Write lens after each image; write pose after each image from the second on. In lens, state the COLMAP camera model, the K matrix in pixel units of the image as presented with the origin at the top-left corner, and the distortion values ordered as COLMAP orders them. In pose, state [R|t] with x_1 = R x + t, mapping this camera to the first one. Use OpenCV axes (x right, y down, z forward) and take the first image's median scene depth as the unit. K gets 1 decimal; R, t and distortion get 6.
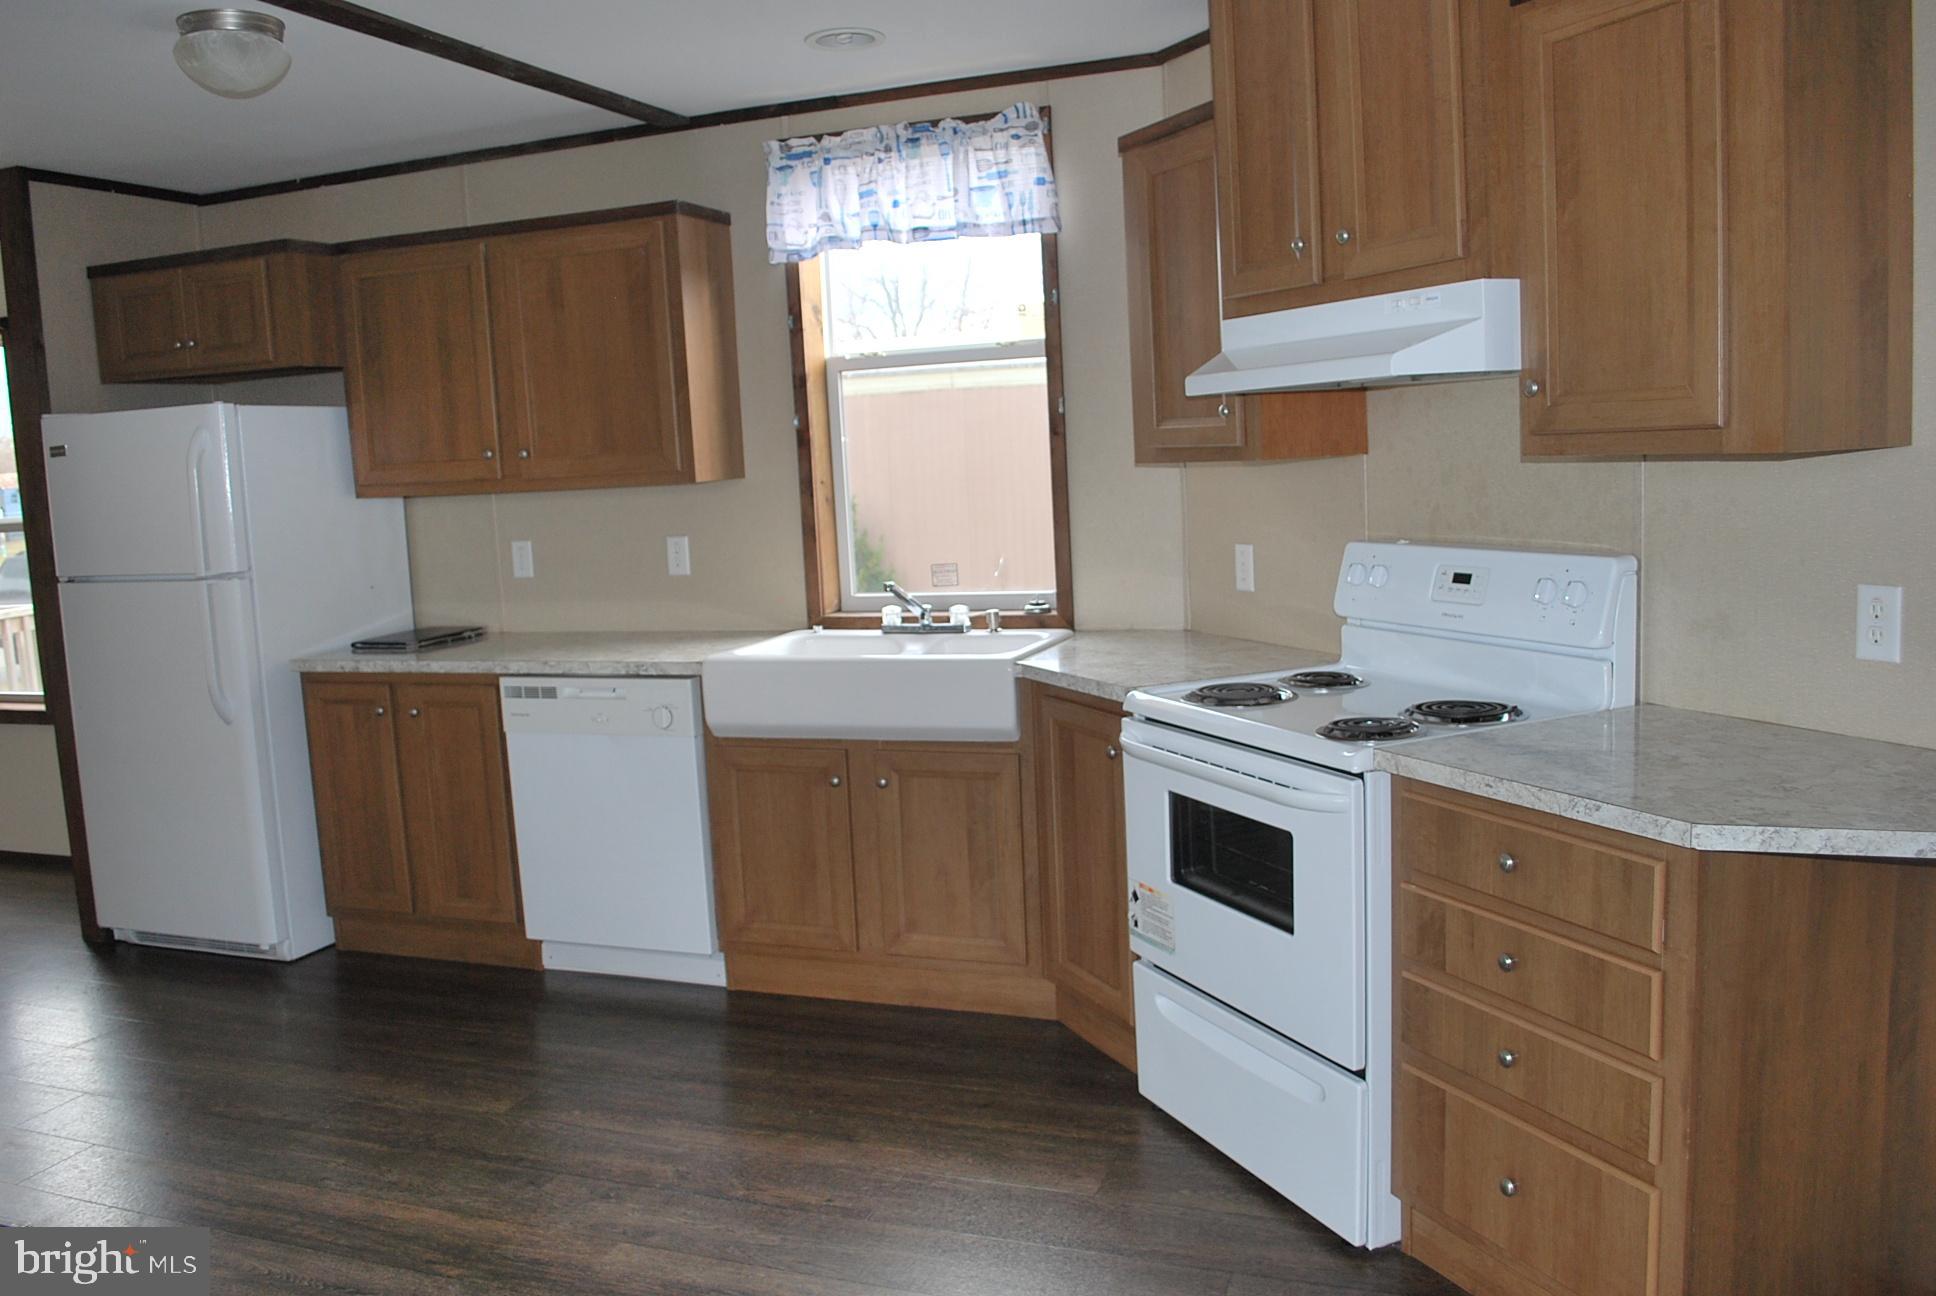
lens RADIAL K [[1617.6, 0, 968.0], [0, 1617.6, 648.0], [0, 0, 1]] dist [-0.060068, -0.002831]
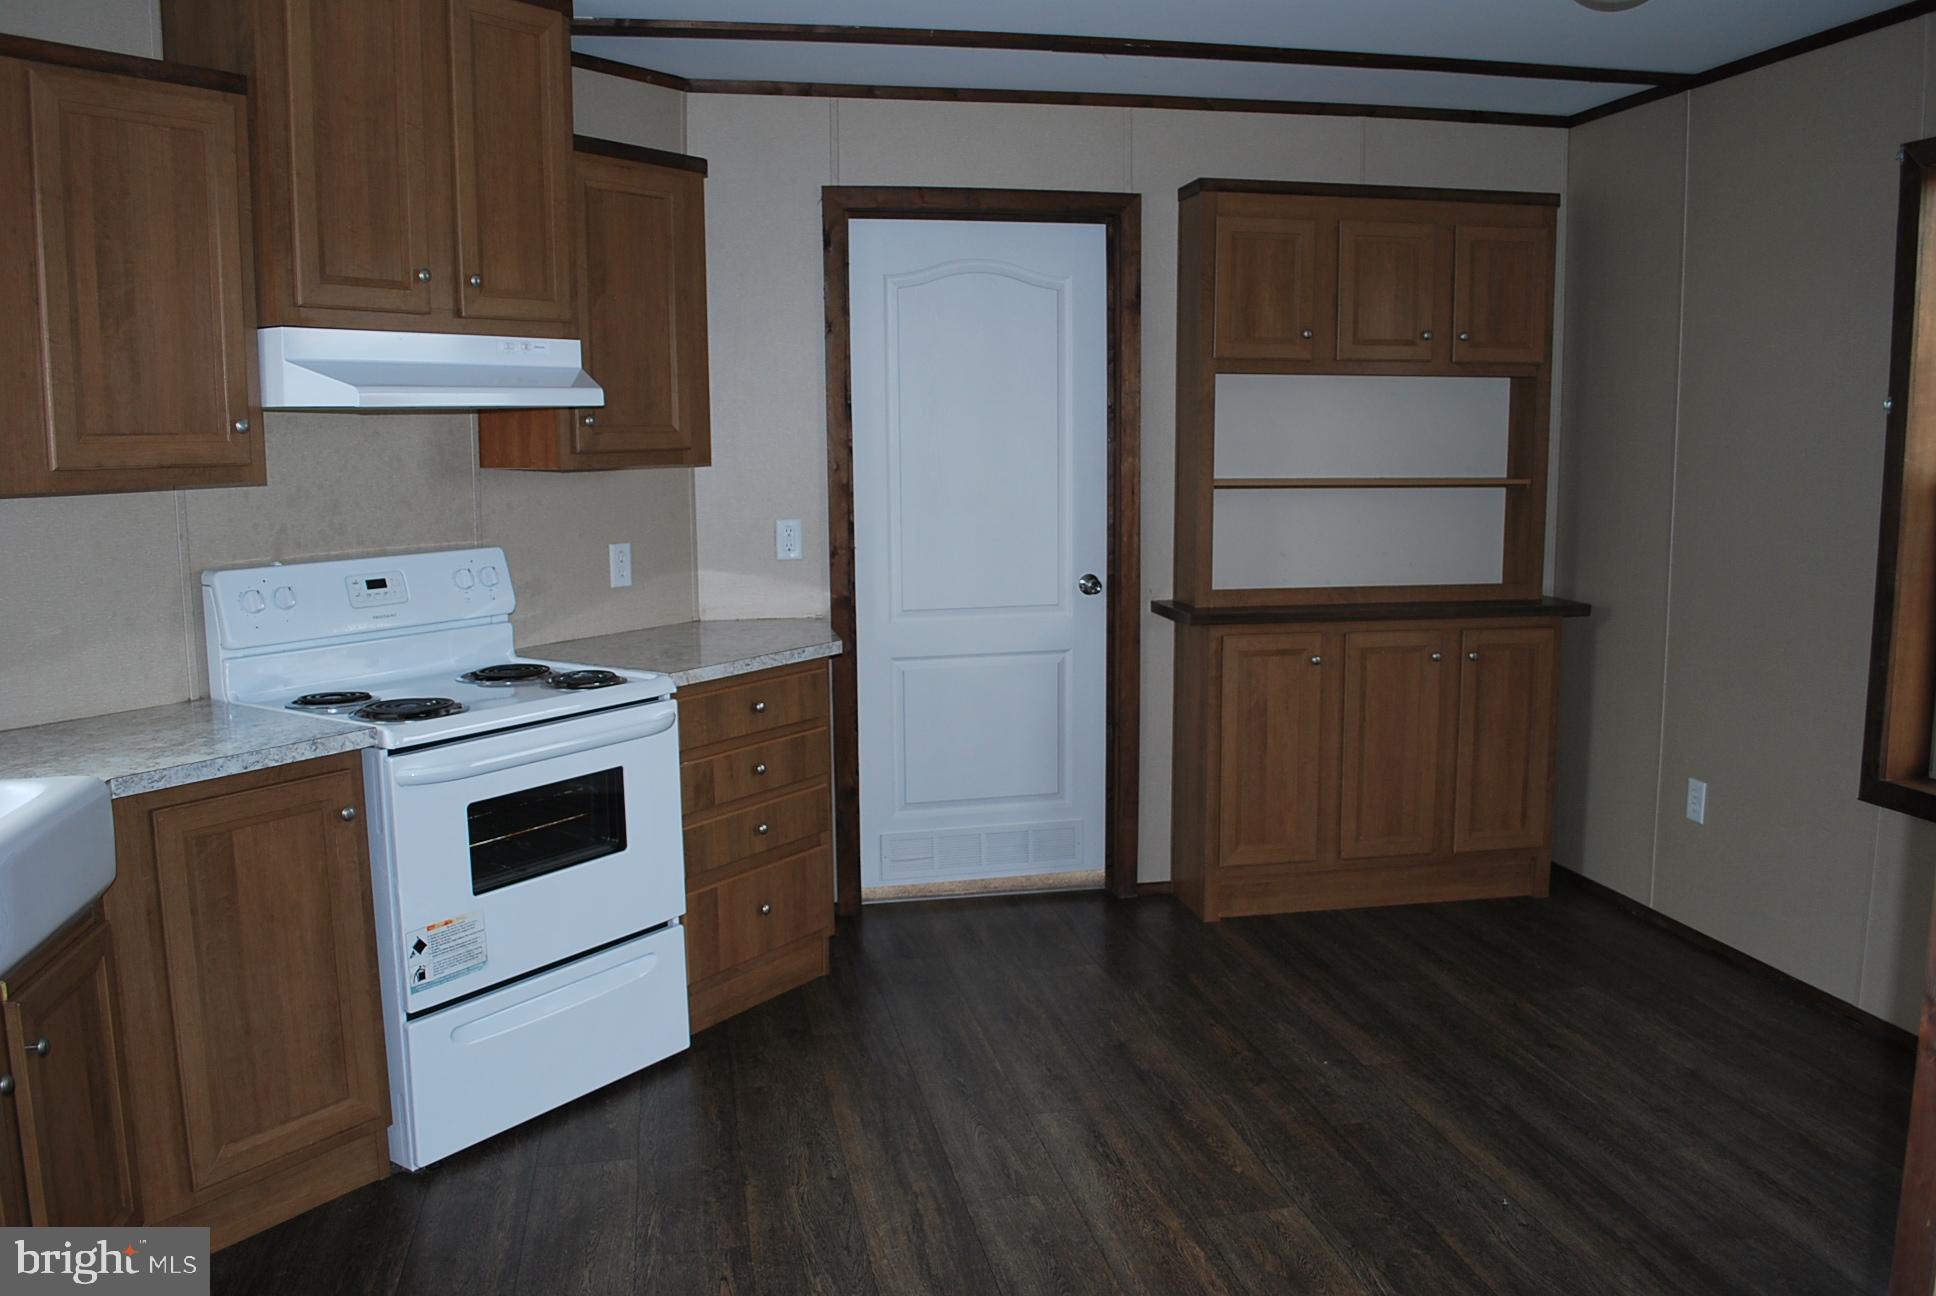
lens RADIAL K [[1617.6, 0, 968.0], [0, 1617.6, 648.0], [0, 0, 1]] dist [-0.060068, -0.002831]
pose [[-0.525941, -0.057781, 0.848556, -0.881225], [0.155008, 0.974469, 0.162430, -0.119209], [-0.836277, 0.216962, -0.503556, 1.240372]]
